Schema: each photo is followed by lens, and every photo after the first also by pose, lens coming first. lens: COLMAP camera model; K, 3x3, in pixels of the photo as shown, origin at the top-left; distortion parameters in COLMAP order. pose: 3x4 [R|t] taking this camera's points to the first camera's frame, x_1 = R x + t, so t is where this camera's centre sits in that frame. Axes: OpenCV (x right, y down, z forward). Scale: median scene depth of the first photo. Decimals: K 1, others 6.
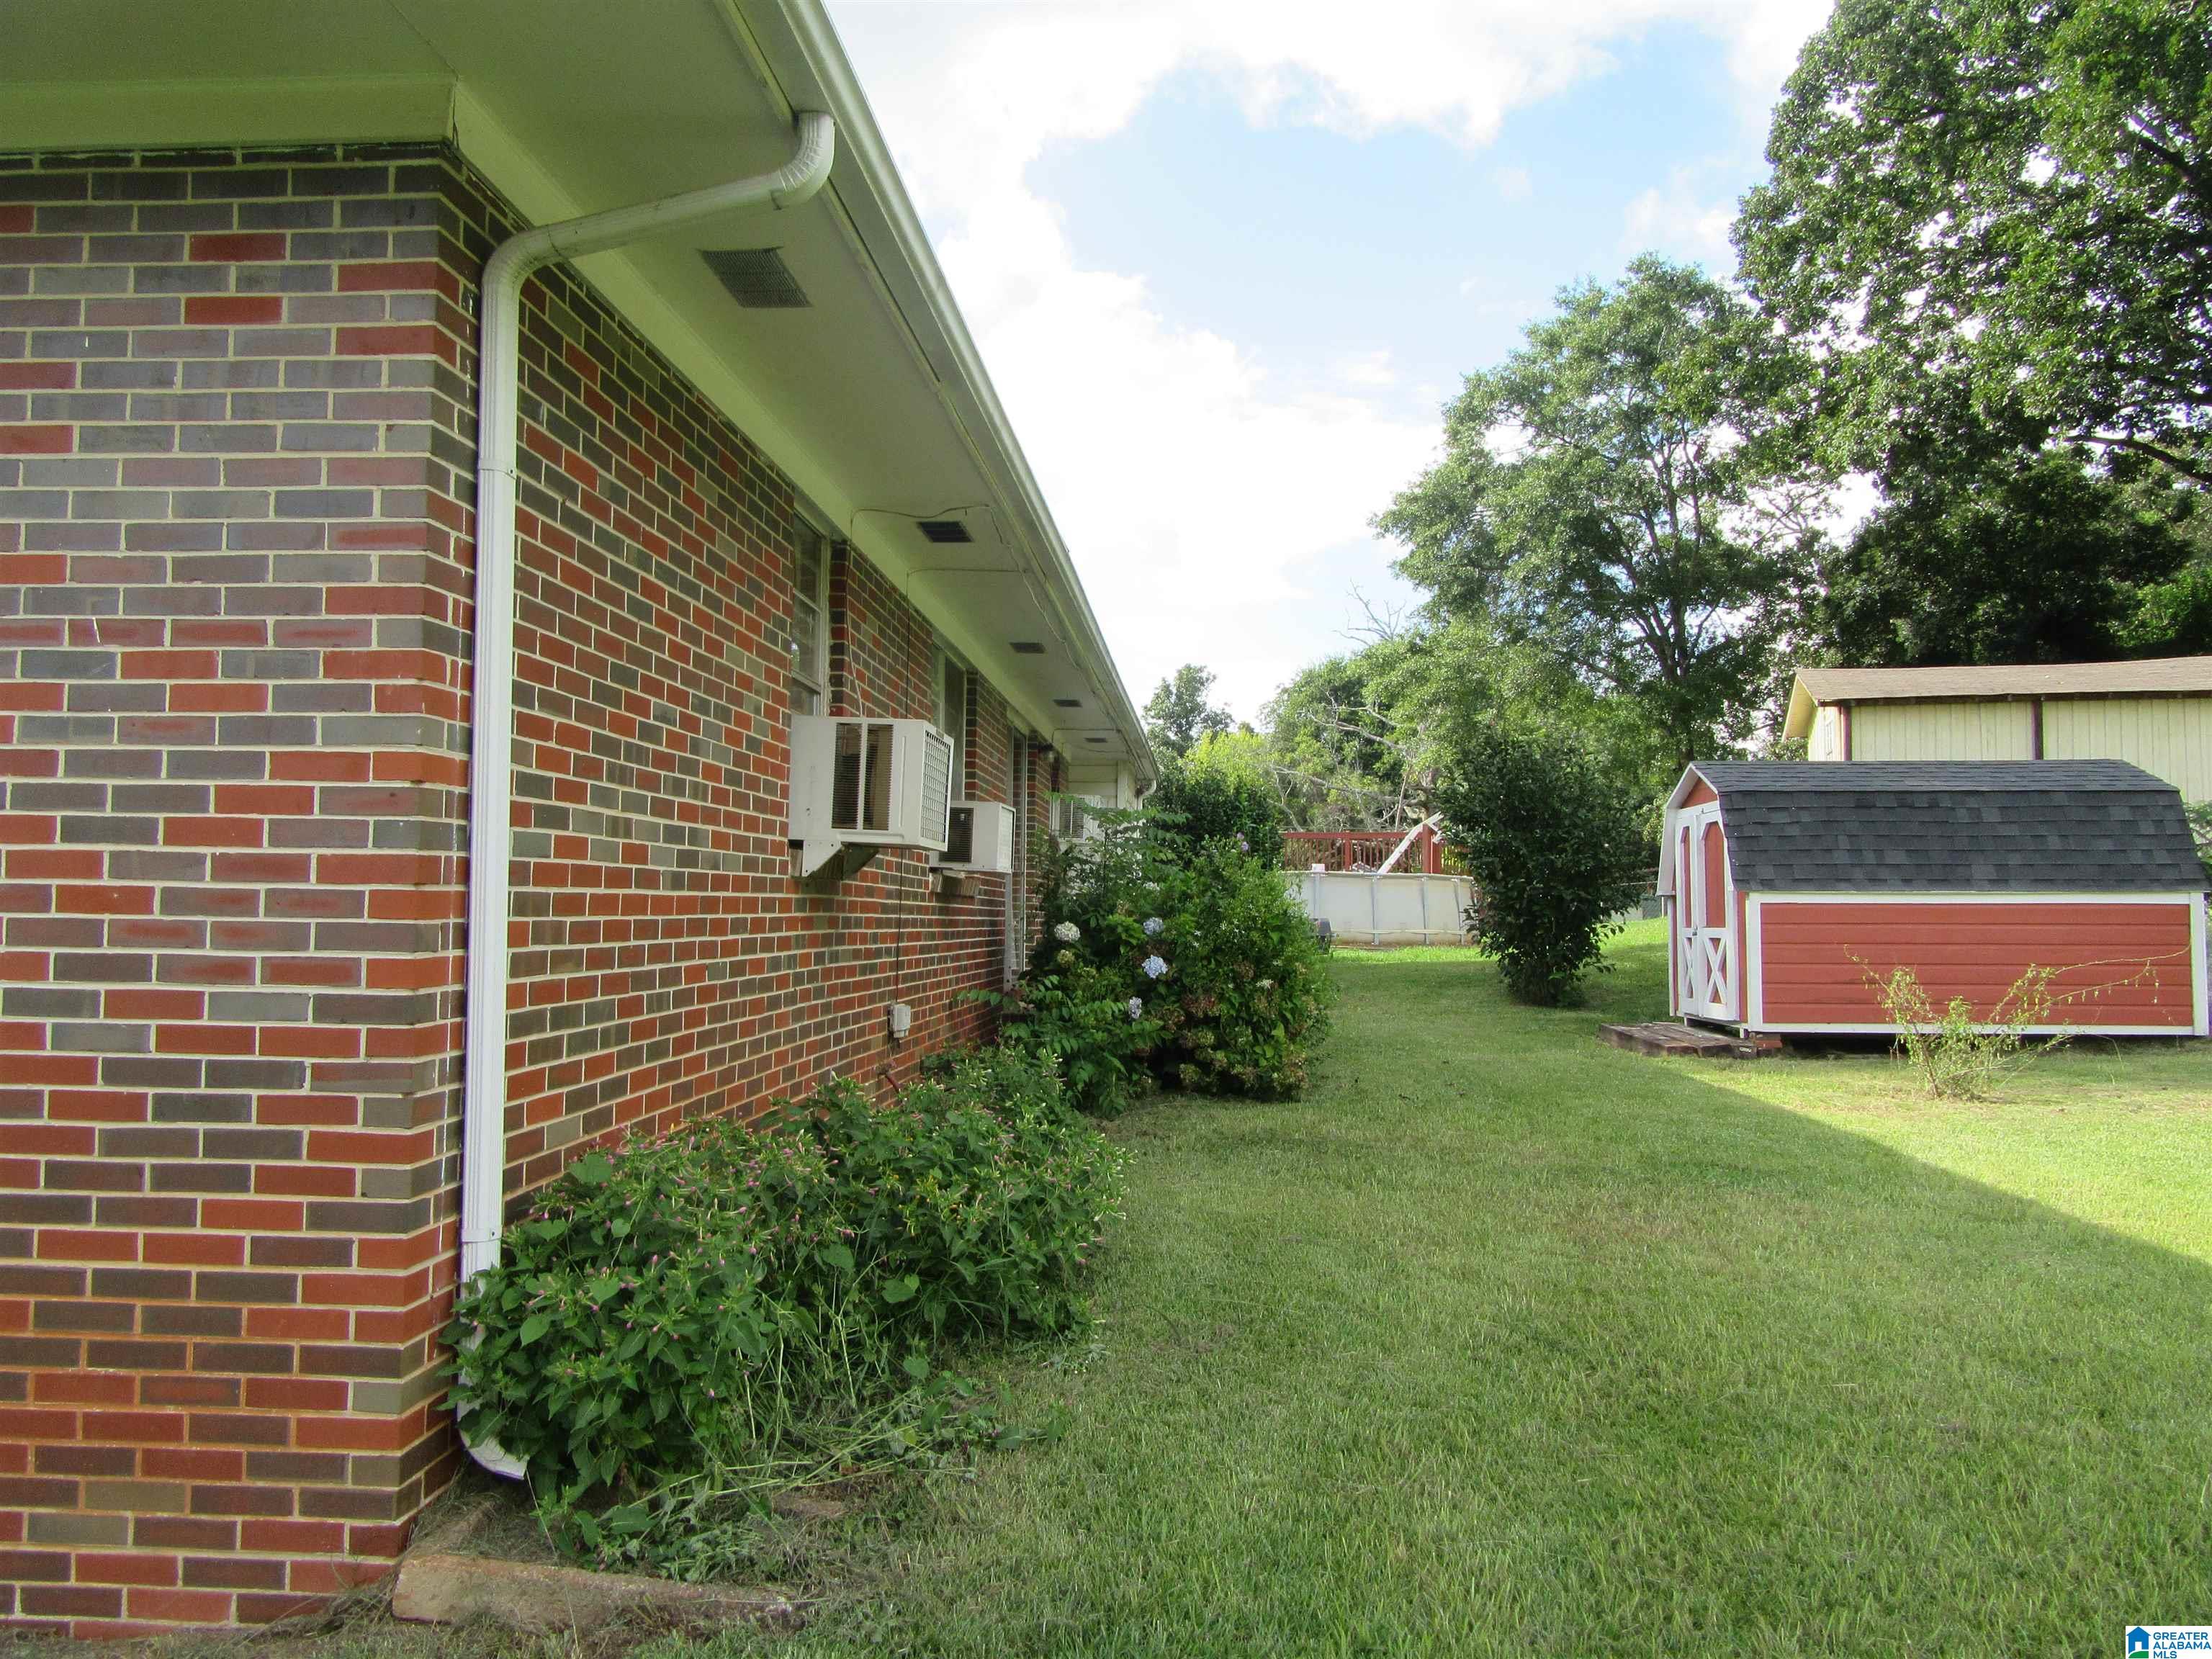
lens RADIAL K [[1651.6, 0, 1101.0], [0, 1651.6, 824.5], [0, 0, 1]] dist [0.000696, 0.005152]
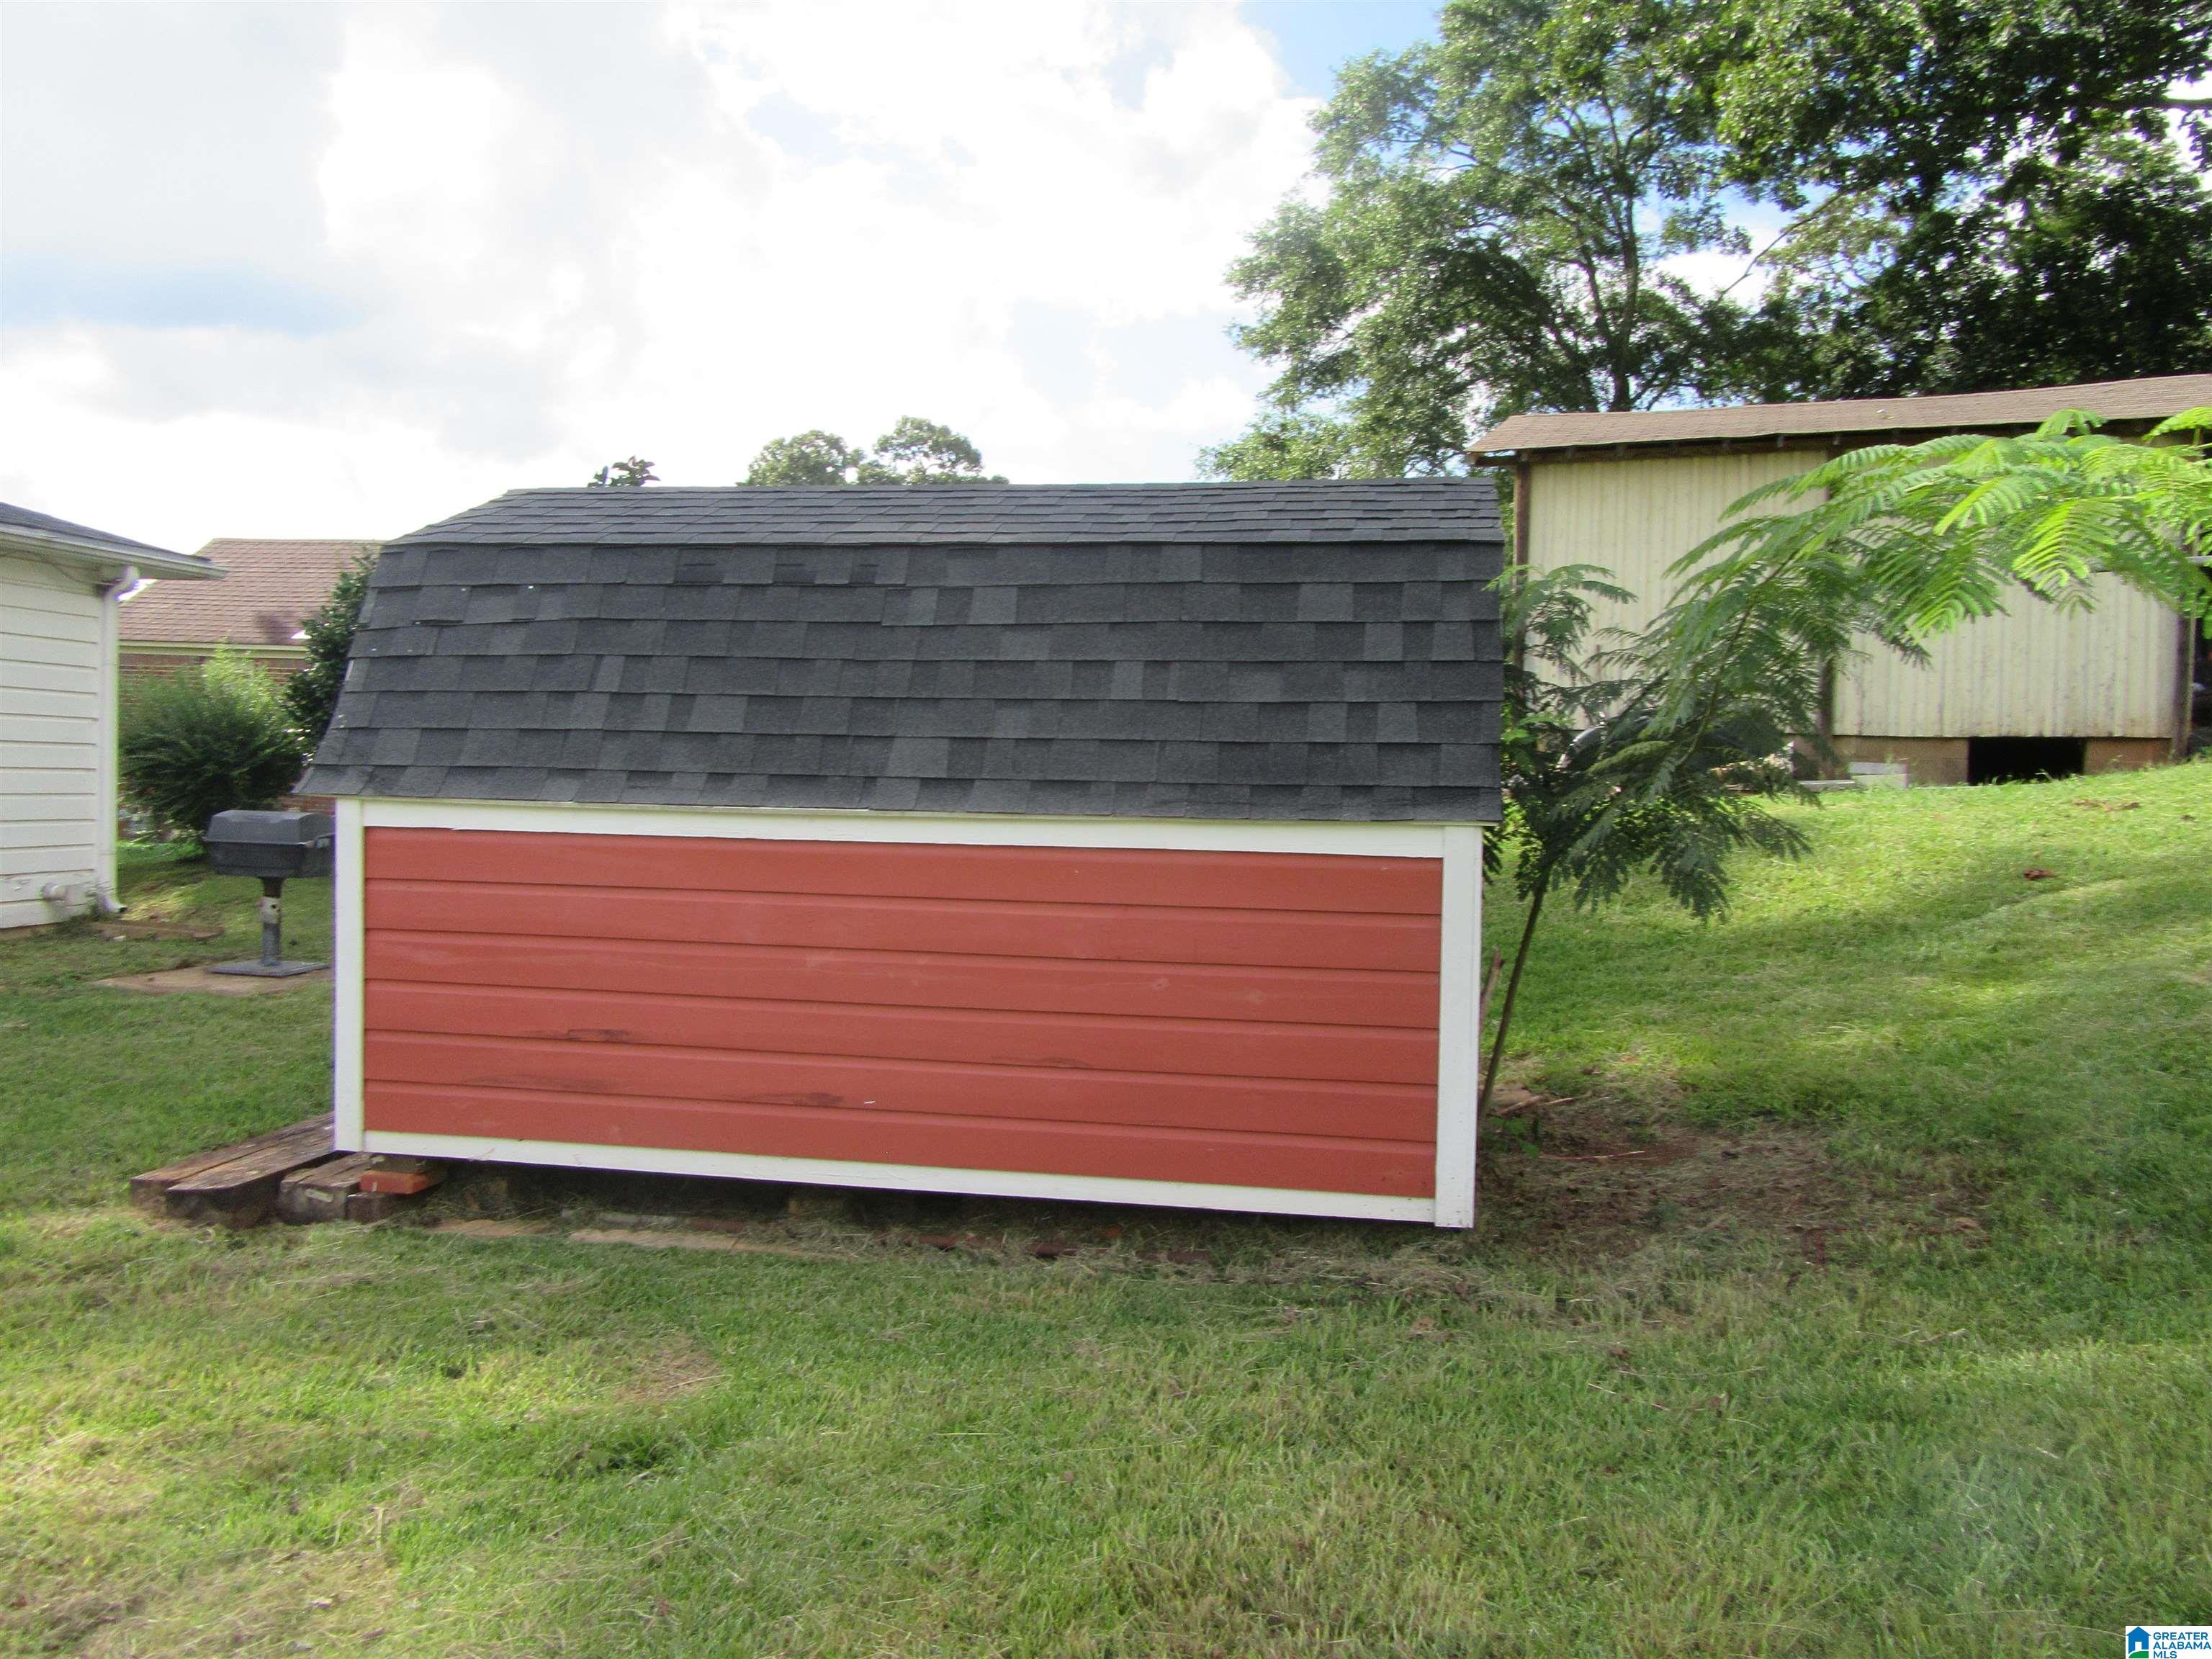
lens RADIAL K [[1651.6, 0, 1101.0], [0, 1651.6, 824.5], [0, 0, 1]] dist [0.000696, 0.005152]
pose [[0.993090, 0.020056, -0.115628, 0.615579], [-0.009774, 0.996000, 0.088815, 0.010256], [0.116947, -0.087071, 0.989314, 0.632463]]
